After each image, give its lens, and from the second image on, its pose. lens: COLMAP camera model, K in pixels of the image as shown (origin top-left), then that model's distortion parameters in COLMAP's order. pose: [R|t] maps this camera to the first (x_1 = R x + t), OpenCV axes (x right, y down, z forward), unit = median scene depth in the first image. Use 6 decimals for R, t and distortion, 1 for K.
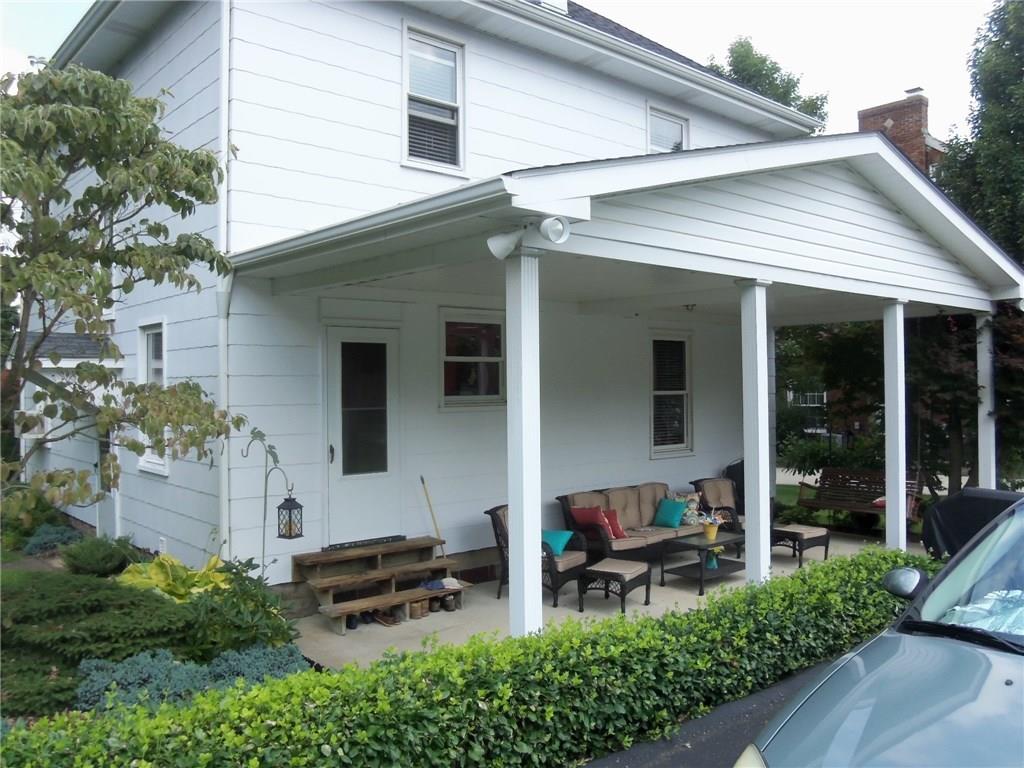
lens RADIAL K [[817.6, 0, 511.0], [0, 817.6, 384.4], [0, 0, 1]] dist [-0.066639, 0.039976]
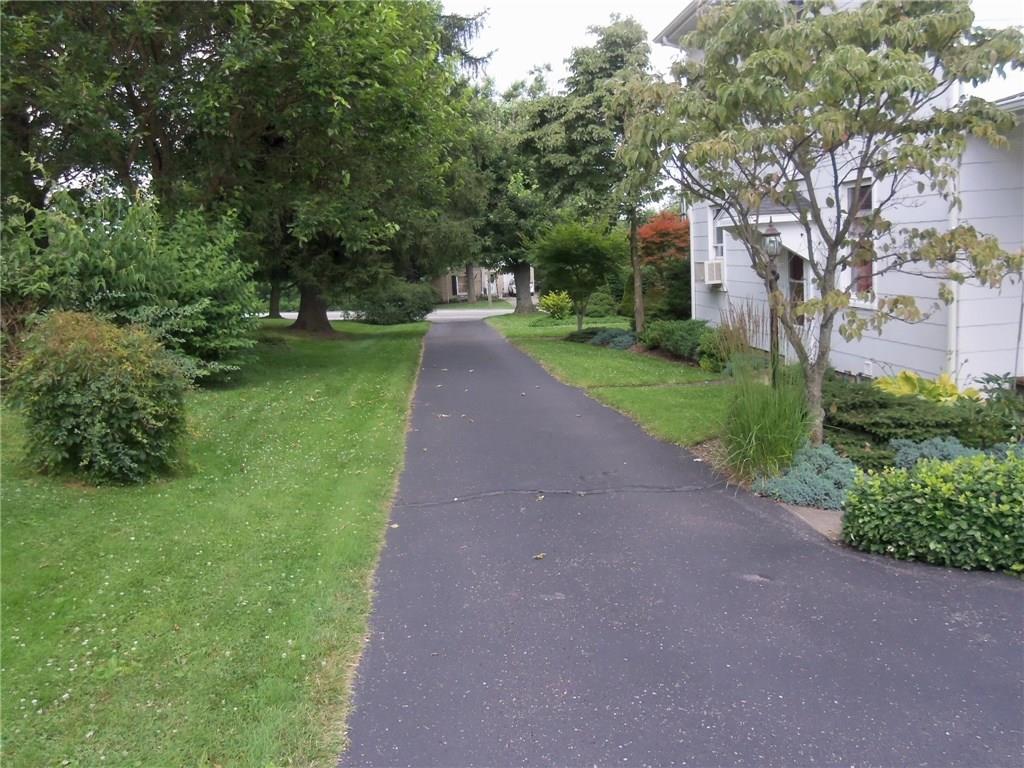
lens RADIAL K [[817.6, 0, 512.2], [0, 817.6, 382.2], [0, 0, 1]] dist [-0.066639, 0.039976]
pose [[0.807648, 0.043443, -0.588063, -0.249723], [0.061129, 0.985741, 0.156776, -0.001734], [0.586489, -0.162567, 0.793475, -0.425106]]
